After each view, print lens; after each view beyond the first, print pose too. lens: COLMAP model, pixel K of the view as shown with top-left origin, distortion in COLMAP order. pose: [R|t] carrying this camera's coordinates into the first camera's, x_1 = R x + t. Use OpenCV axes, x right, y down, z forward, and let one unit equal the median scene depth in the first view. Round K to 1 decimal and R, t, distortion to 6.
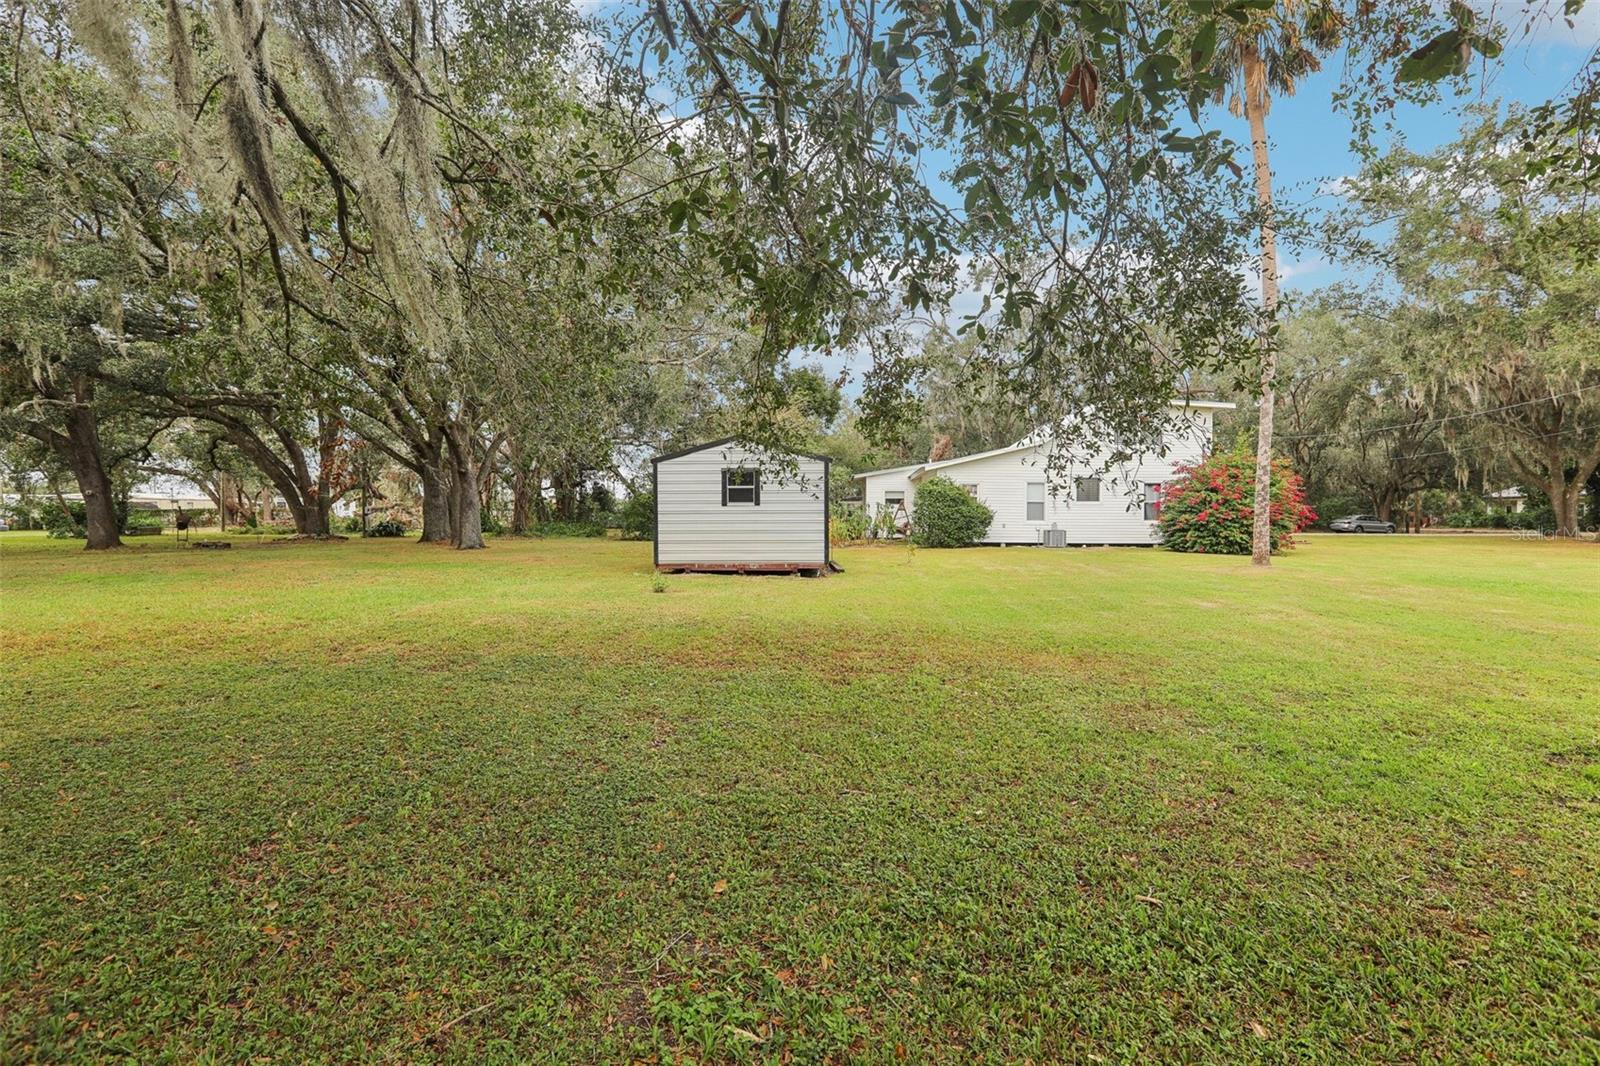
lens RADIAL K [[742.0, 0, 802.4], [0, 742.0, 521.8], [0, 0, 1]] dist [-0.046531, 0.016677]
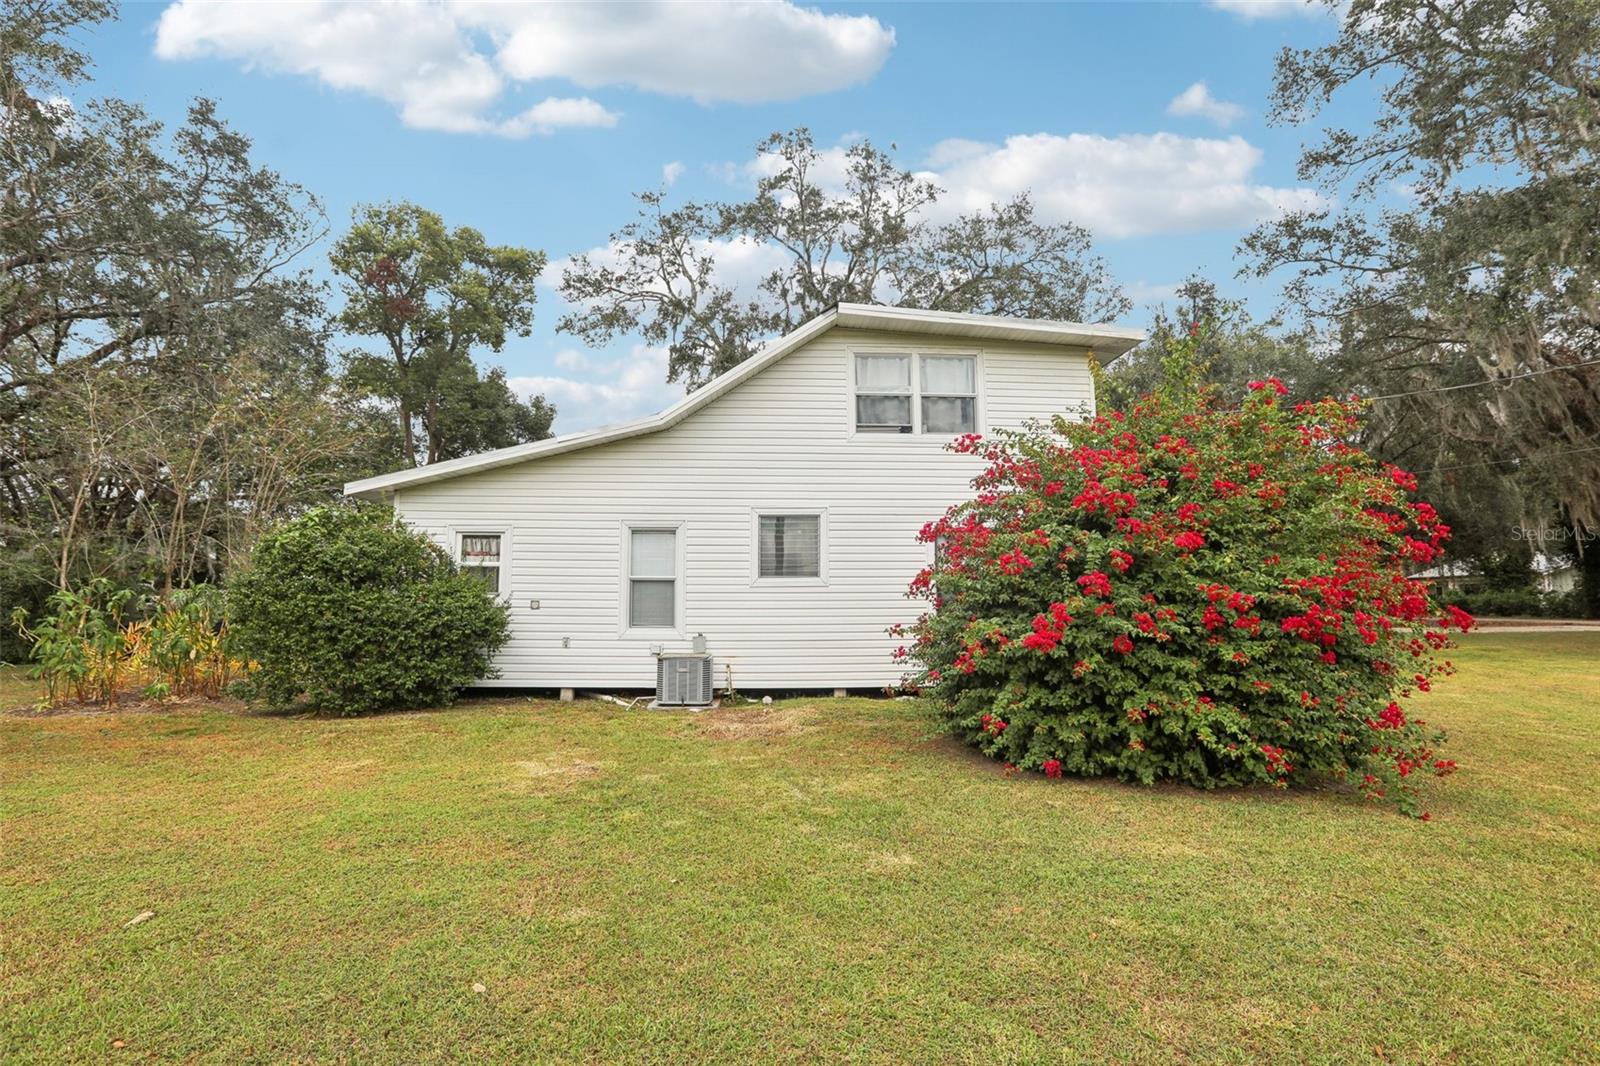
lens RADIAL K [[742.0, 0, 802.4], [0, 742.0, 521.8], [0, 0, 1]] dist [-0.046531, 0.016677]
pose [[0.994557, 0.007657, 0.103911, 0.437733], [0.004703, 0.992980, -0.118189, -0.013185], [-0.104086, 0.118034, 0.987539, 0.762053]]
